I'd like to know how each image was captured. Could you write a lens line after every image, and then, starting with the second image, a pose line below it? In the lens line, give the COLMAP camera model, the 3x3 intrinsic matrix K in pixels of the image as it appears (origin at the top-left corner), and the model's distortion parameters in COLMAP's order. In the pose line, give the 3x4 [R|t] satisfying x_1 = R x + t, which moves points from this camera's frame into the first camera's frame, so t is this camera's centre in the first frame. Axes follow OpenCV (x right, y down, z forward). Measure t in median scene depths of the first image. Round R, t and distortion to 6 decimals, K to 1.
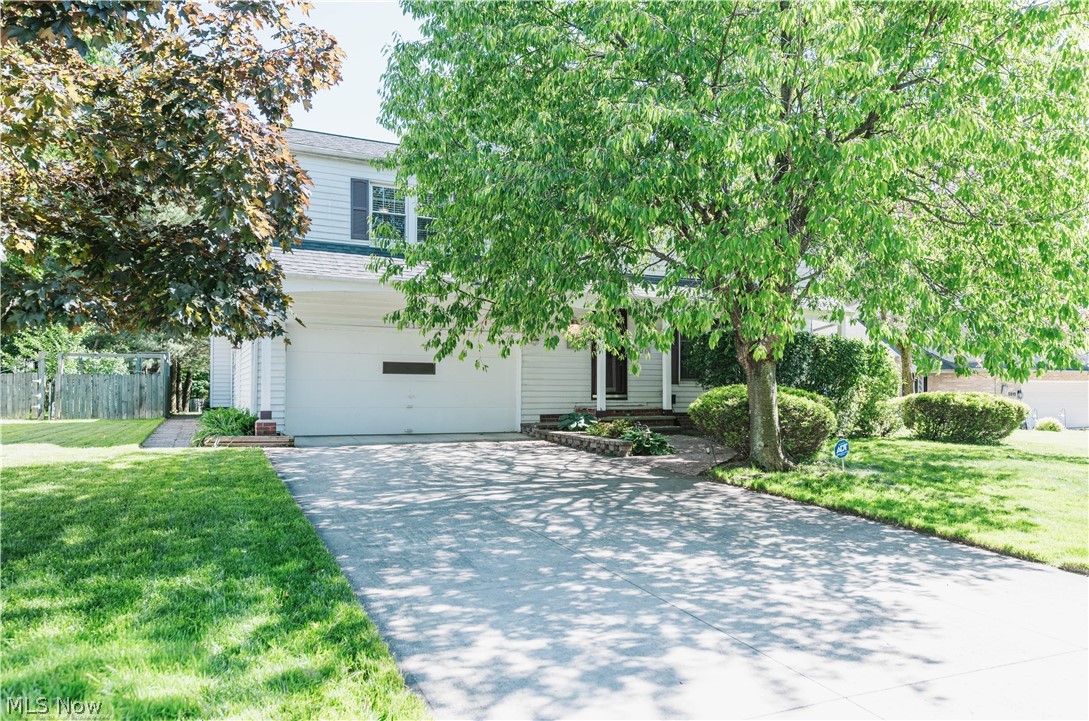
lens RADIAL K [[706.3, 0, 544.5], [0, 706.3, 360.5], [0, 0, 1]] dist [-0.001367, -0.000334]
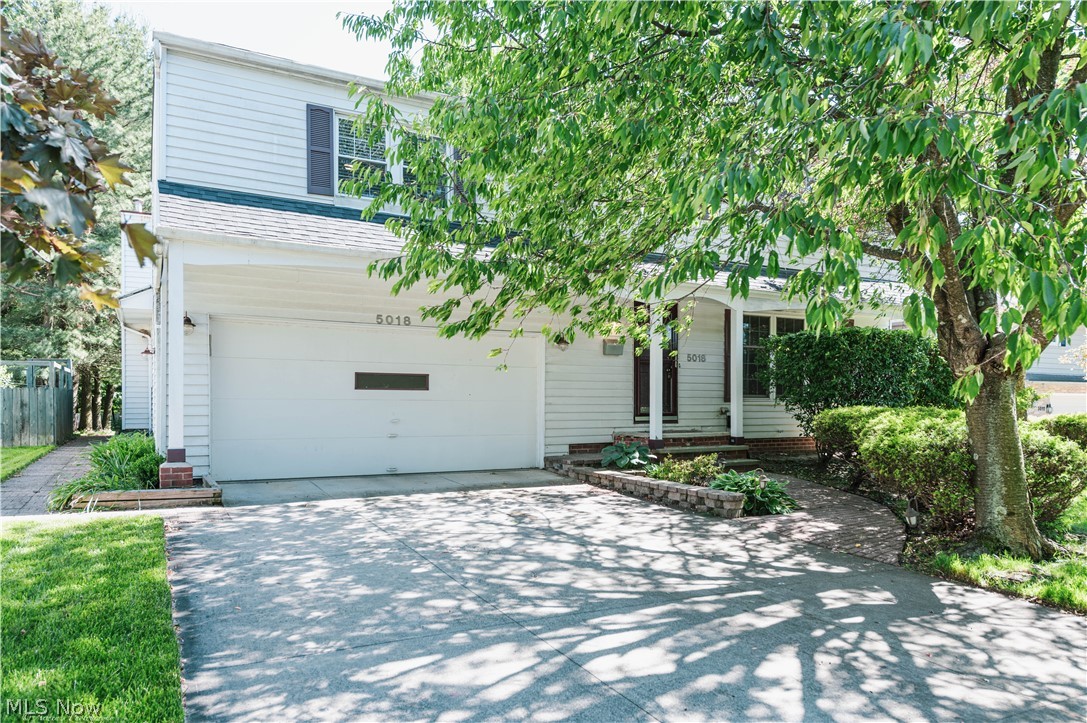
lens RADIAL K [[715.8, 0, 544.2], [0, 715.8, 391.3], [0, 0, 1]] dist [-0.000754, 0.000322]
pose [[0.998282, 0.000849, 0.058589, -0.083328], [-0.002598, 0.999553, 0.029783, -0.000976], [-0.058538, -0.029884, 0.997838, 0.281087]]
